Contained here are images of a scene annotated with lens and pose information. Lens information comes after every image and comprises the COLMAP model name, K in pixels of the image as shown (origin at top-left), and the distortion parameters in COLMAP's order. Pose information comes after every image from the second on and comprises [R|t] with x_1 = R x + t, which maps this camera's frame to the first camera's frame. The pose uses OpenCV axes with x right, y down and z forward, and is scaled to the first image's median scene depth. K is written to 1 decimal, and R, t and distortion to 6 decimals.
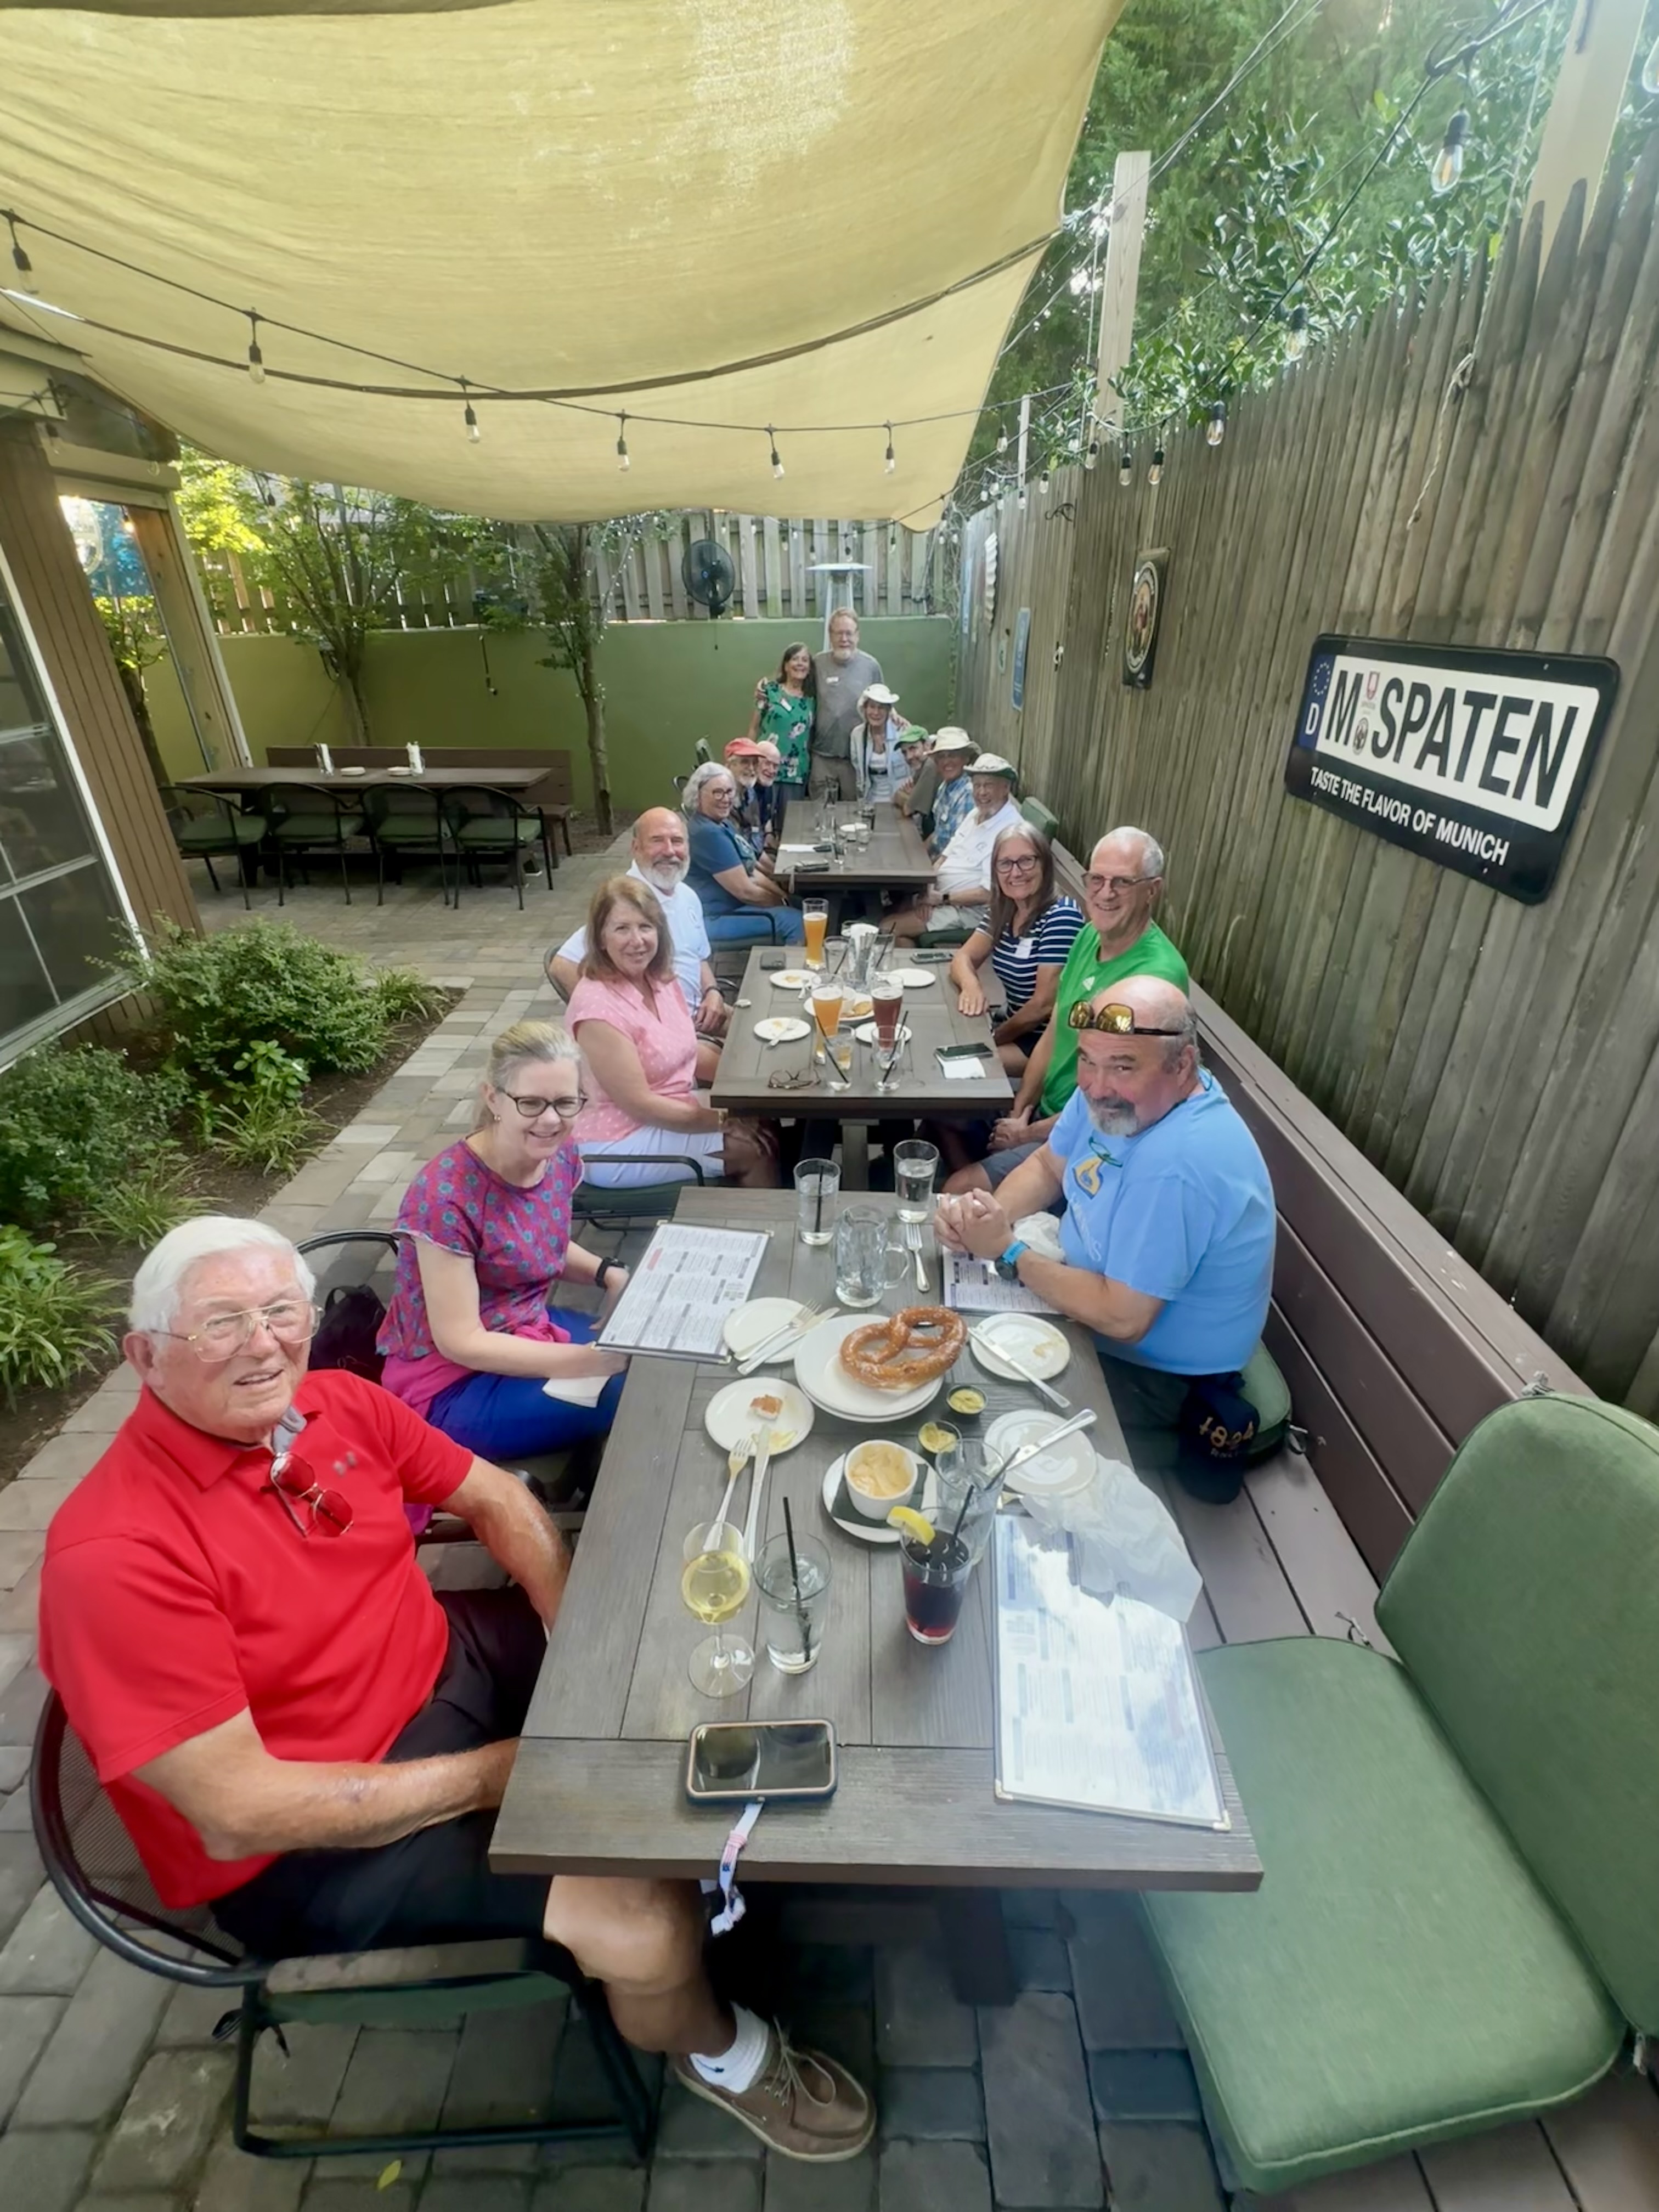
lens RADIAL K [[961.5, 0, 829.7], [0, 961.5, 1098.6], [0, 0, 1]] dist [-0.012147, 0.001061]
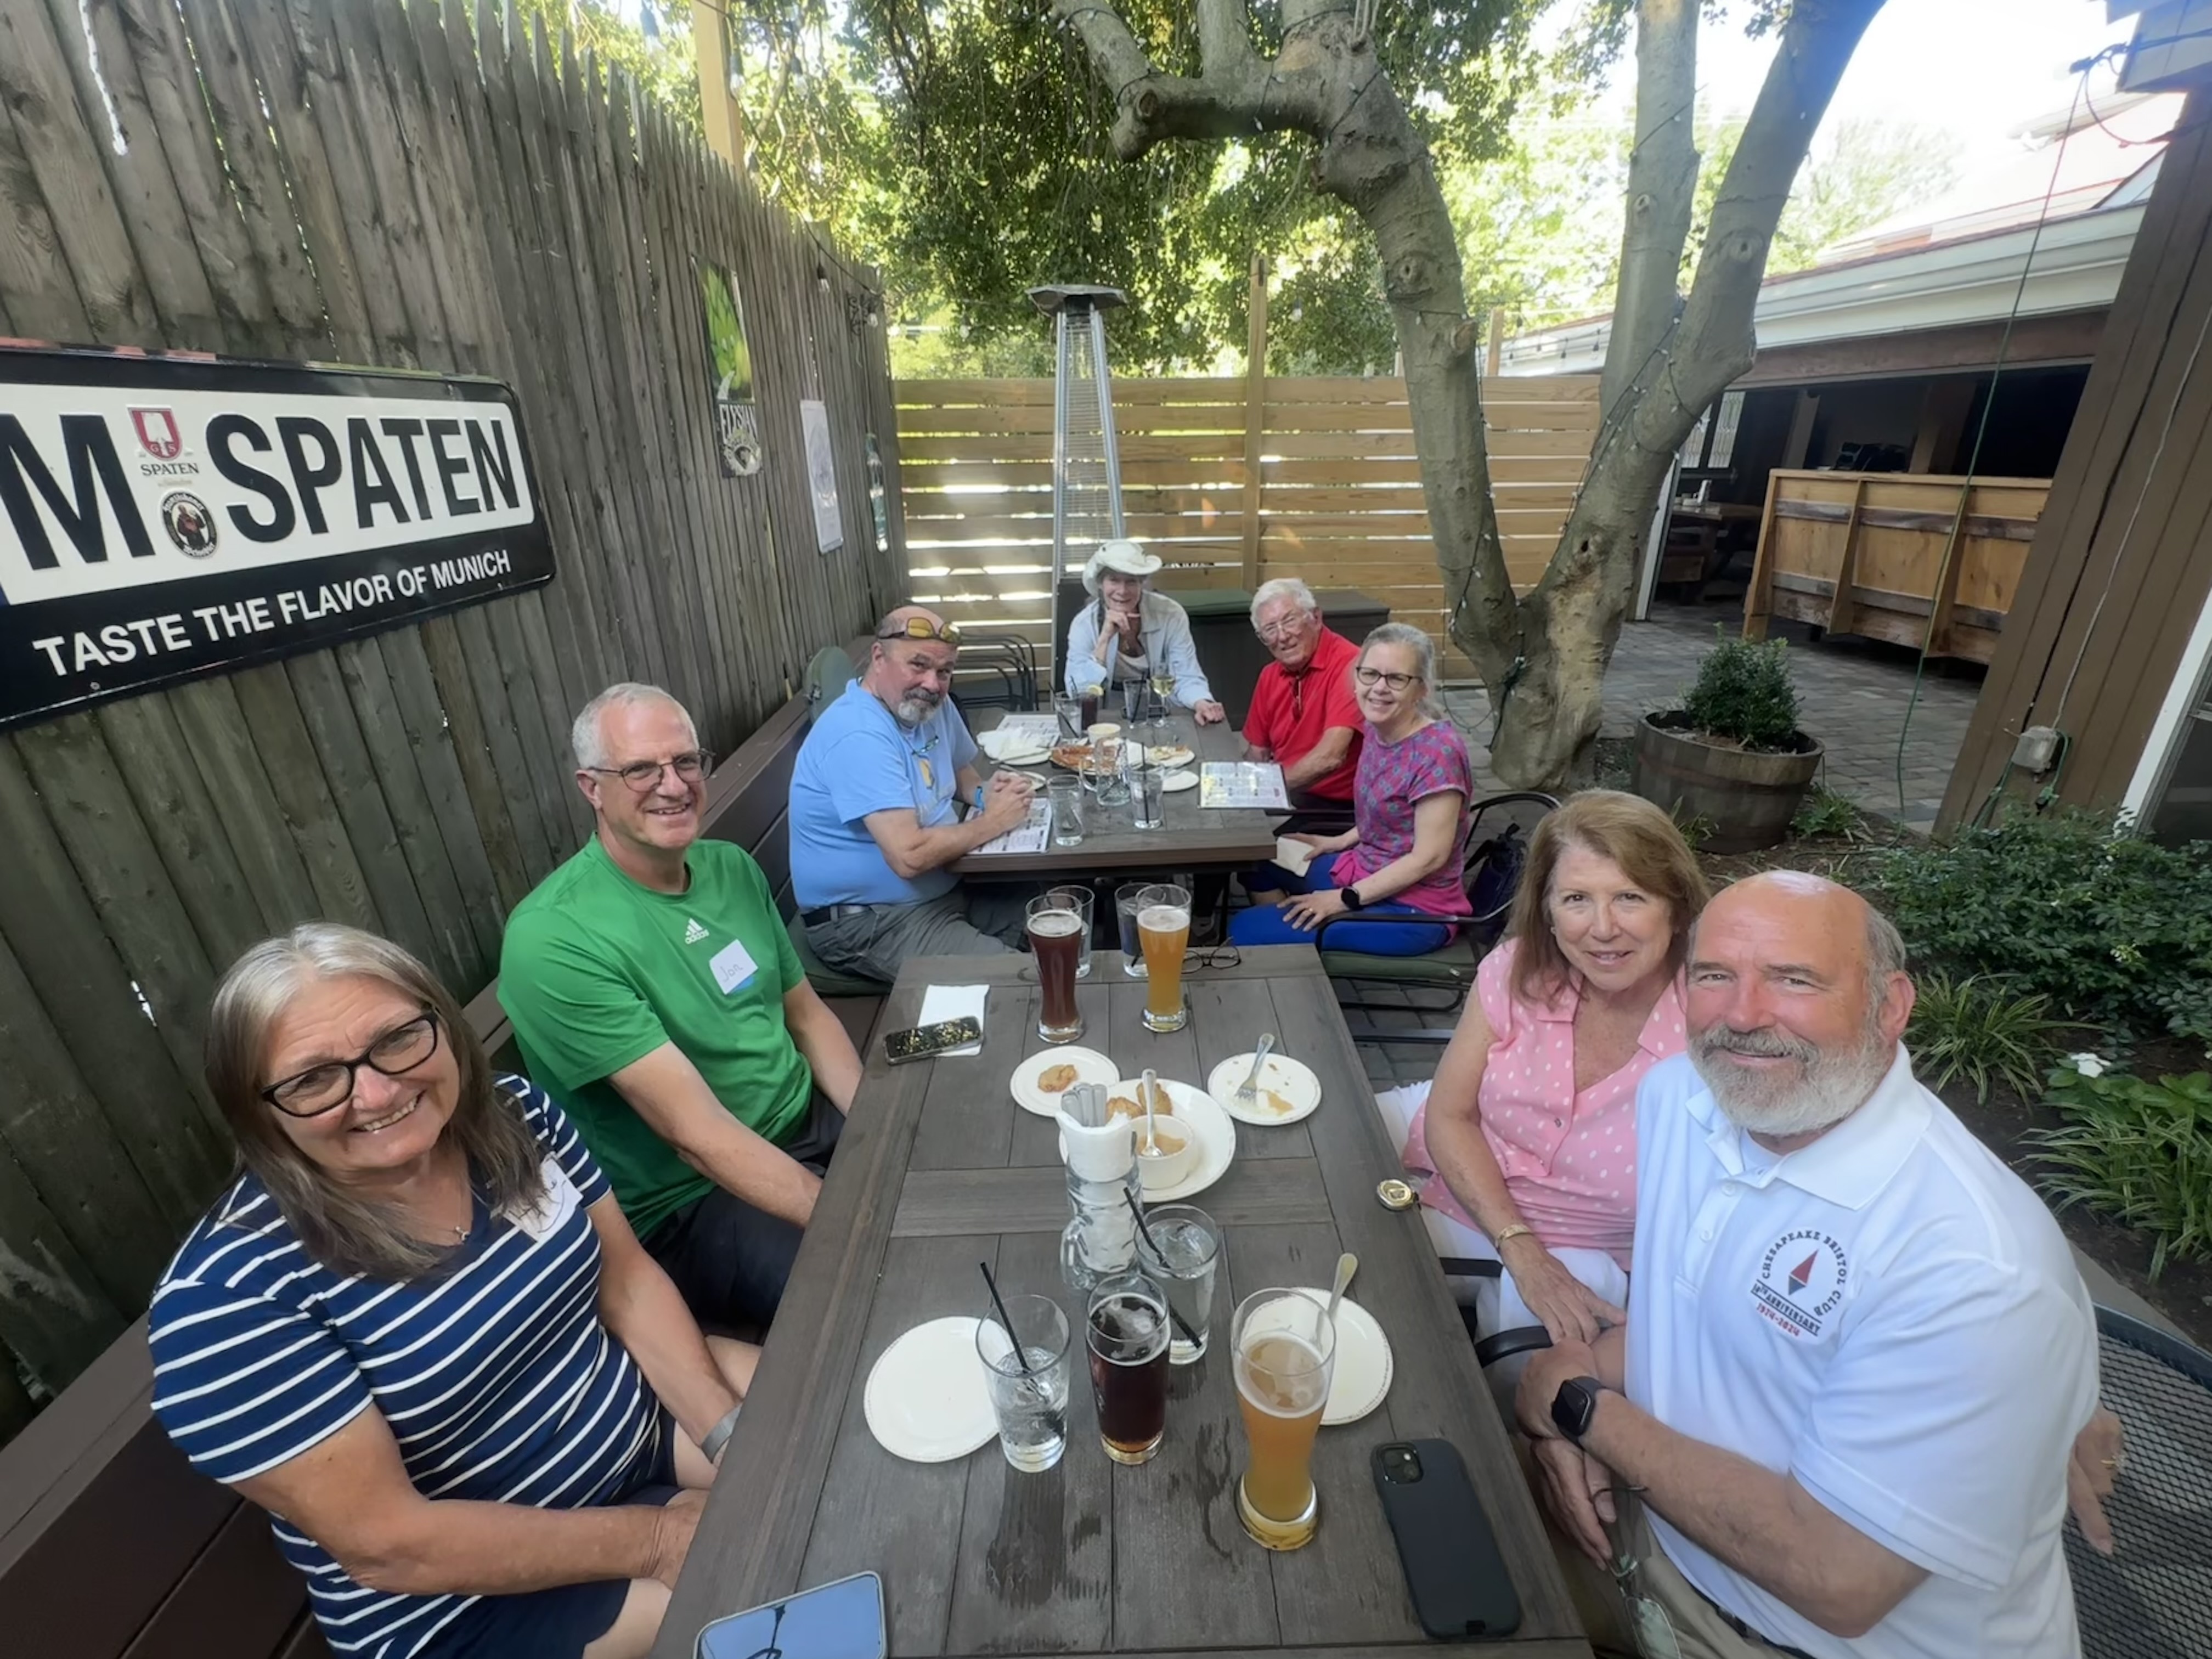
lens RADIAL K [[961.5, 0, 1095.9], [0, 961.5, 835.2], [0, 0, 1]] dist [-0.012147, 0.001061]
pose [[-0.999502, 0.031520, 0.001659, 0.038381], [0.021427, 0.638997, 0.768911, -0.748864], [0.023176, 0.768564, -0.639354, 1.662811]]
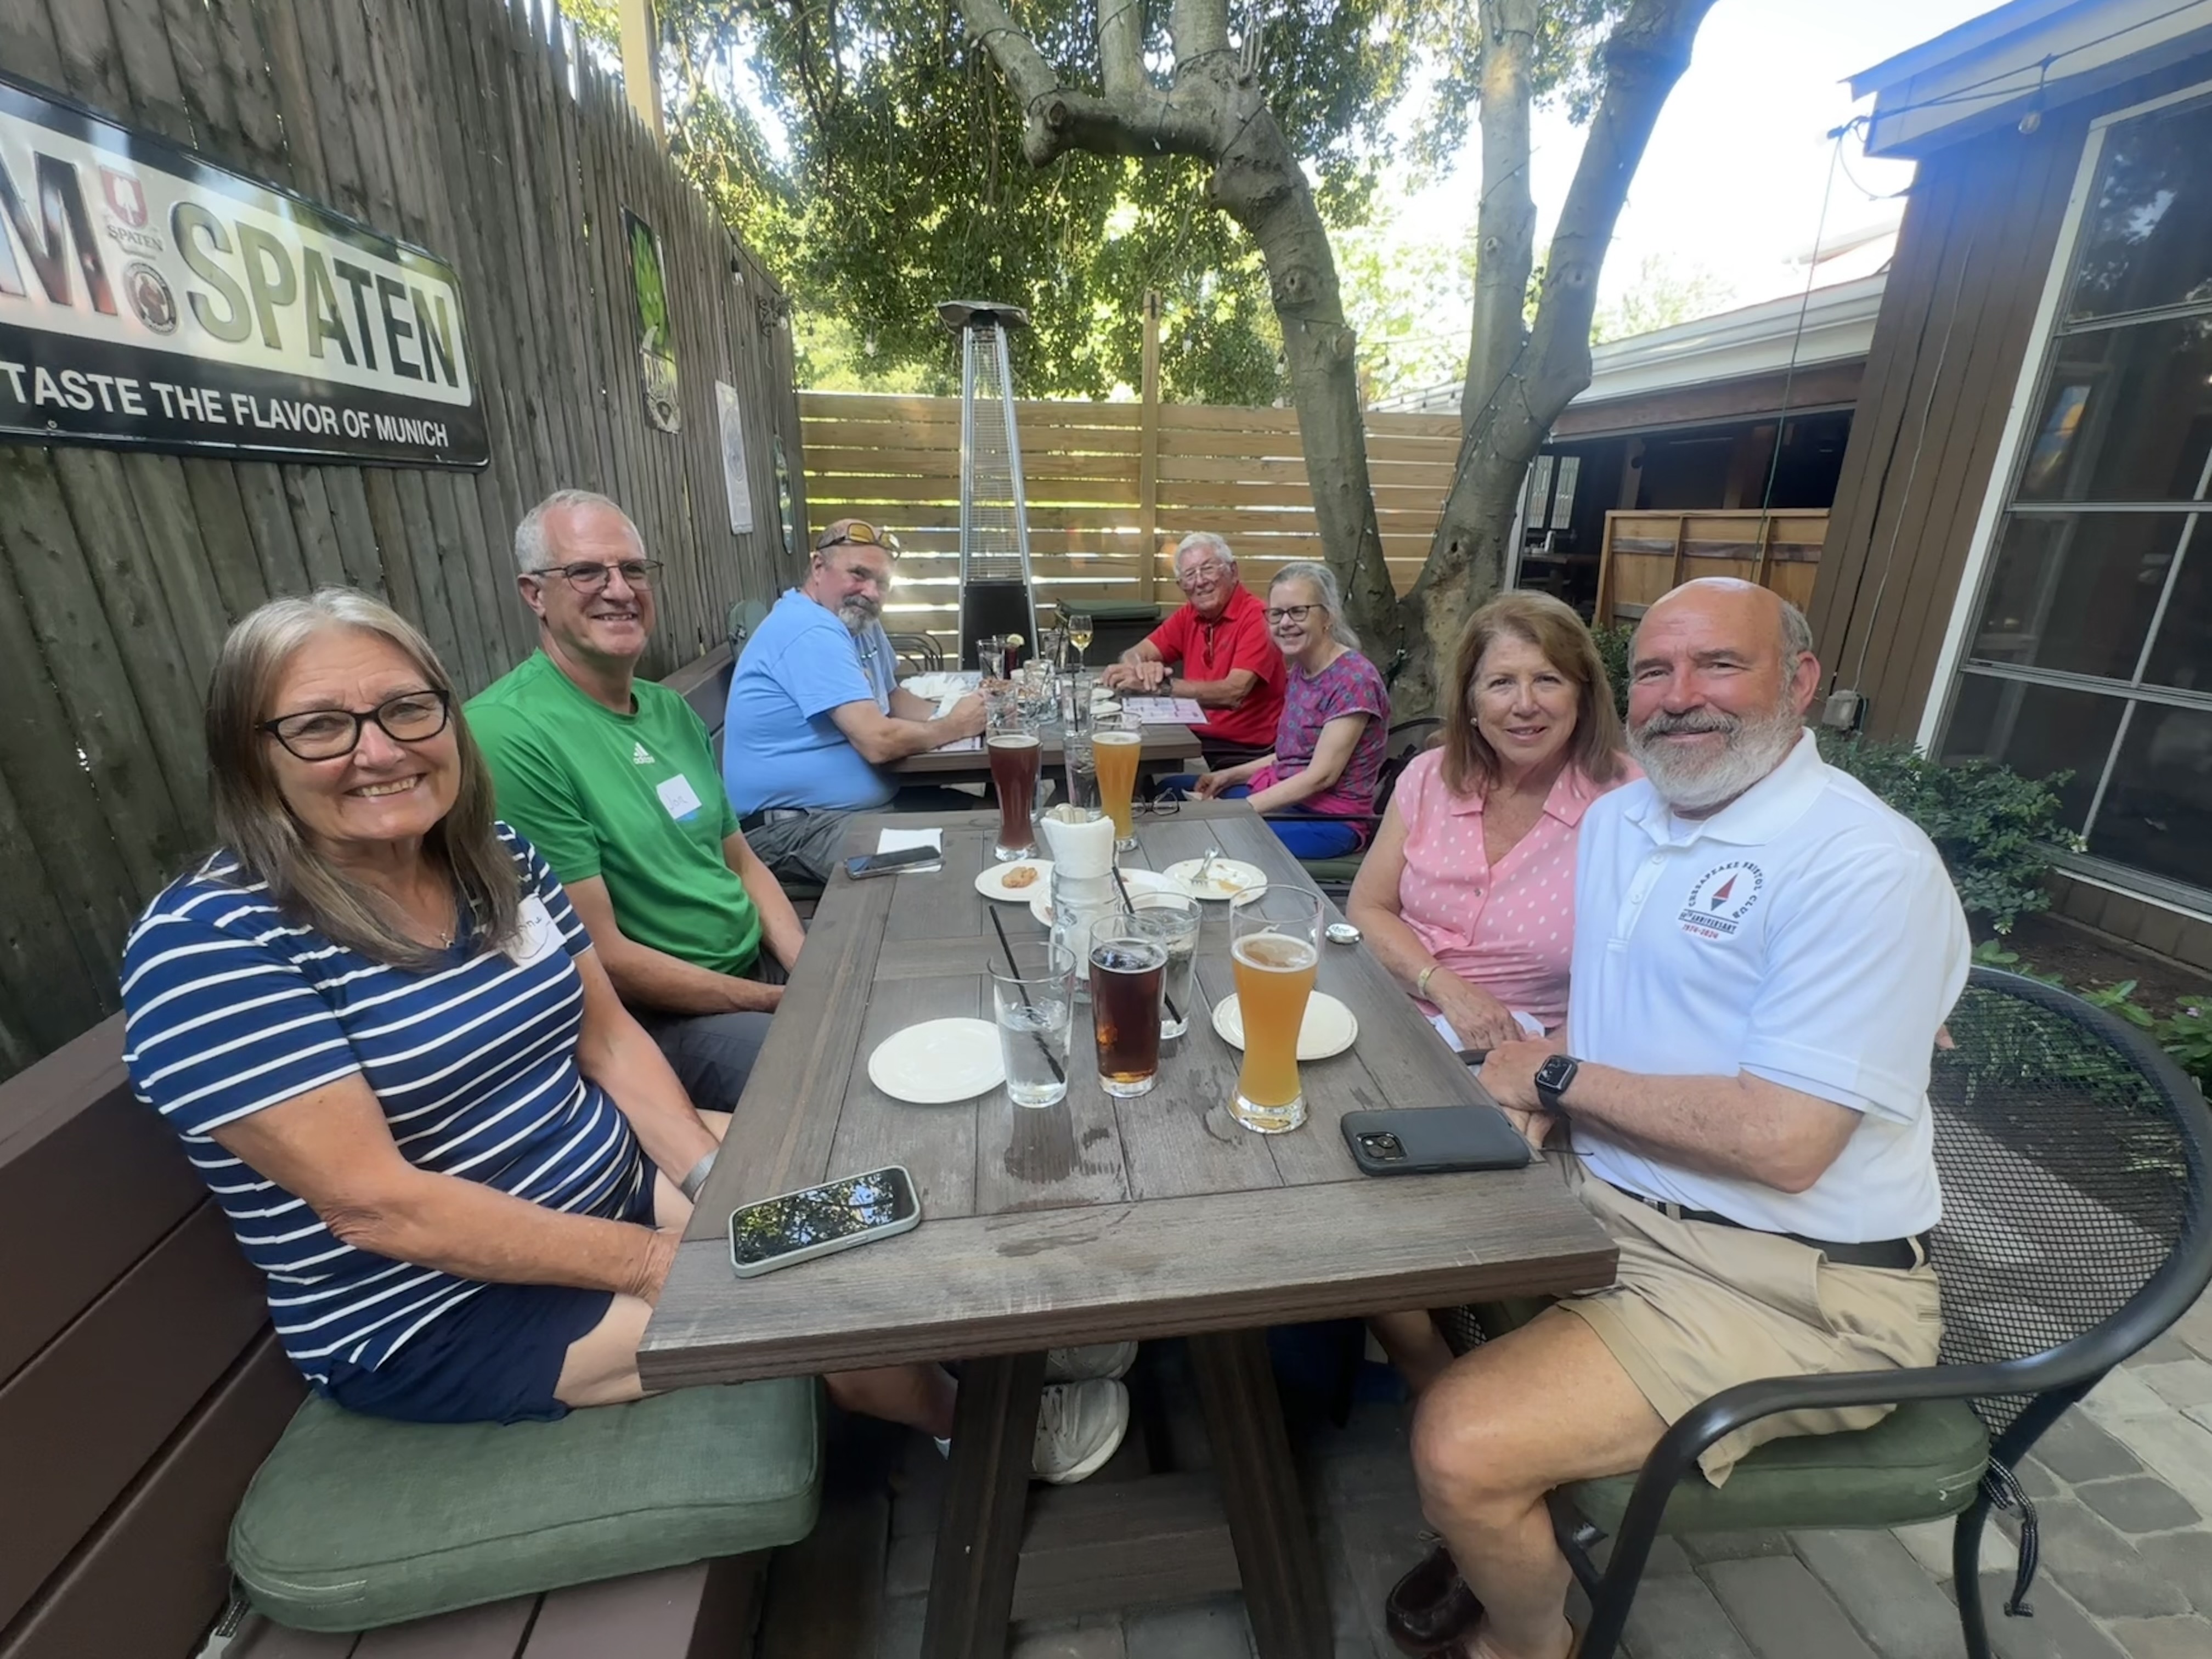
lens RADIAL K [[961.5, 0, 1096.8], [0, 961.5, 838.6], [0, 0, 1]] dist [-0.012147, 0.001061]
pose [[-0.992295, 0.042273, -0.116459, 0.099368], [-0.055256, 0.690326, 0.721385, -0.651361], [0.110890, 0.722262, -0.682672, 1.837138]]
